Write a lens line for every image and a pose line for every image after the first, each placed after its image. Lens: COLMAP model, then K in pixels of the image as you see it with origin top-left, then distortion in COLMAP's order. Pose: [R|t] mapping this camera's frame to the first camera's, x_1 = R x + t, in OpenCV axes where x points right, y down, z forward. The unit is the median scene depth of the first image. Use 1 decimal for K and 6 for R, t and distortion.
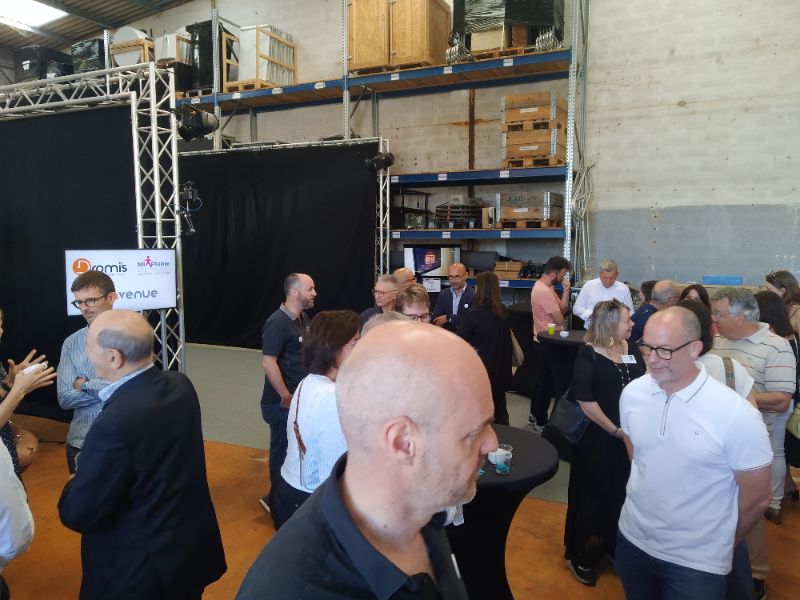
lens RADIAL K [[633.5, 0, 399.5], [0, 633.5, 306.7], [0, 0, 1]] dist [0.063884, -0.084336]
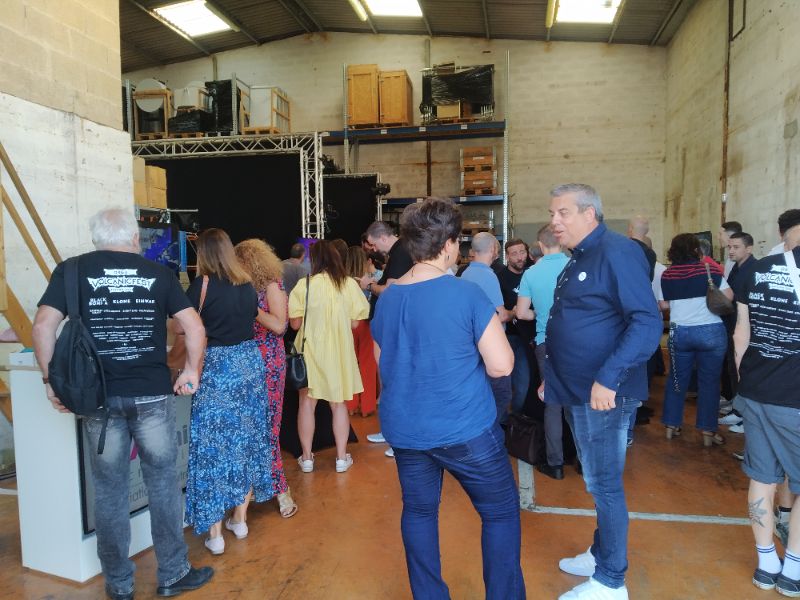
lens RADIAL K [[633.5, 0, 399.5], [0, 633.5, 306.7], [0, 0, 1]] dist [0.063884, -0.084336]
pose [[0.969359, -0.029128, 0.243916, -0.348993], [0.038676, 0.998658, -0.034448, 0.091407], [-0.242585, 0.042826, 0.969184, -0.406587]]
